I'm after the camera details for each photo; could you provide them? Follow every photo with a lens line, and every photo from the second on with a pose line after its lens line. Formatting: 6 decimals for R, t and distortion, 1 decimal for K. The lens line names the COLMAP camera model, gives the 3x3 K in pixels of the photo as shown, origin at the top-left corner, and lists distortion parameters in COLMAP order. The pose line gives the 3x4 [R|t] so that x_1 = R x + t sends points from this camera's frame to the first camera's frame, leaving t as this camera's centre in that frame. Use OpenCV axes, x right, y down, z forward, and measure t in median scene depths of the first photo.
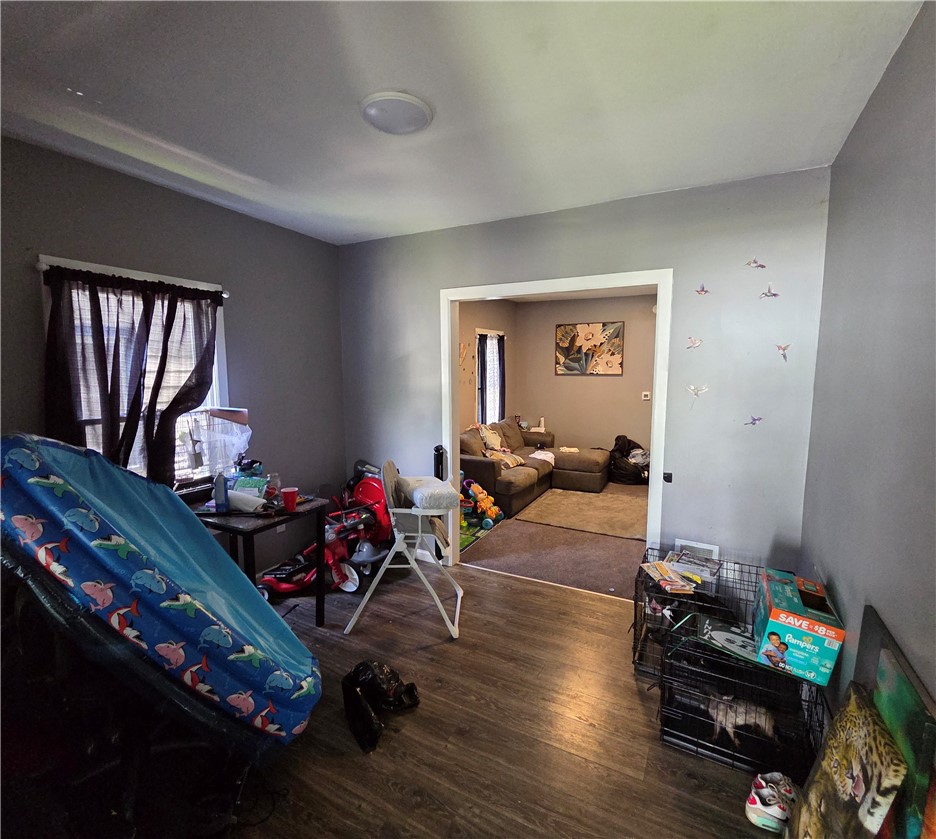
lens RADIAL K [[459.4, 0, 473.7], [0, 459.4, 420.8], [0, 0, 1]] dist [0.002378, -0.002213]
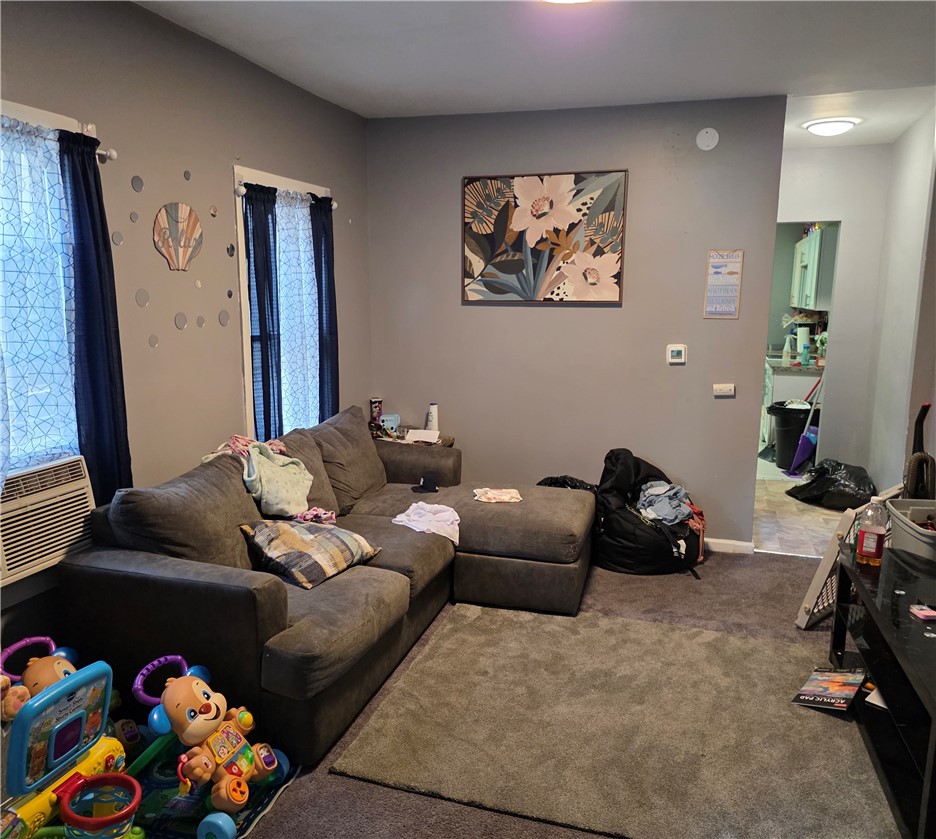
lens RADIAL K [[734.1, 0, 466.3], [0, 734.1, 420.4], [0, 0, 1]] dist [0.089524, -0.083924]
pose [[0.986087, -0.020171, 0.165000, 0.108512], [0.011110, 0.998388, 0.055653, -0.048857], [-0.165857, -0.053045, 0.984722, 0.532580]]
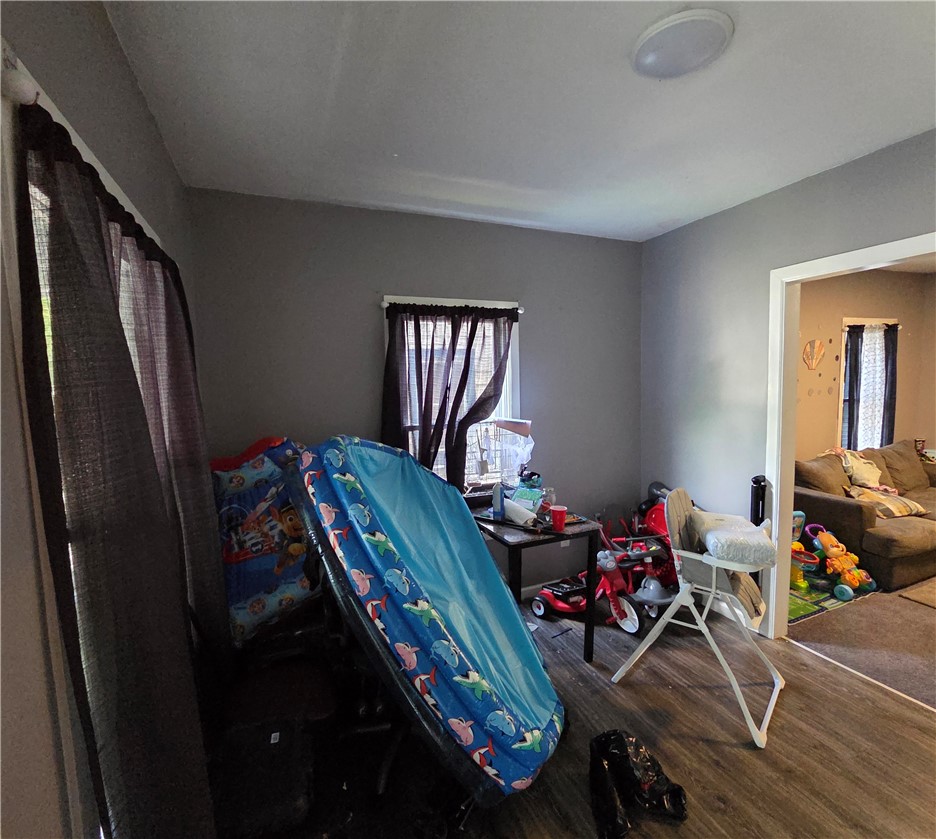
lens RADIAL K [[459.4, 0, 472.3], [0, 459.4, 424.0], [0, 0, 1]] dist [0.002378, -0.002213]
pose [[0.768066, 0.037287, -0.639284, 0.033396], [-0.046431, 0.998918, 0.002478, -0.009318], [0.638685, 0.027779, 0.768967, 0.084831]]
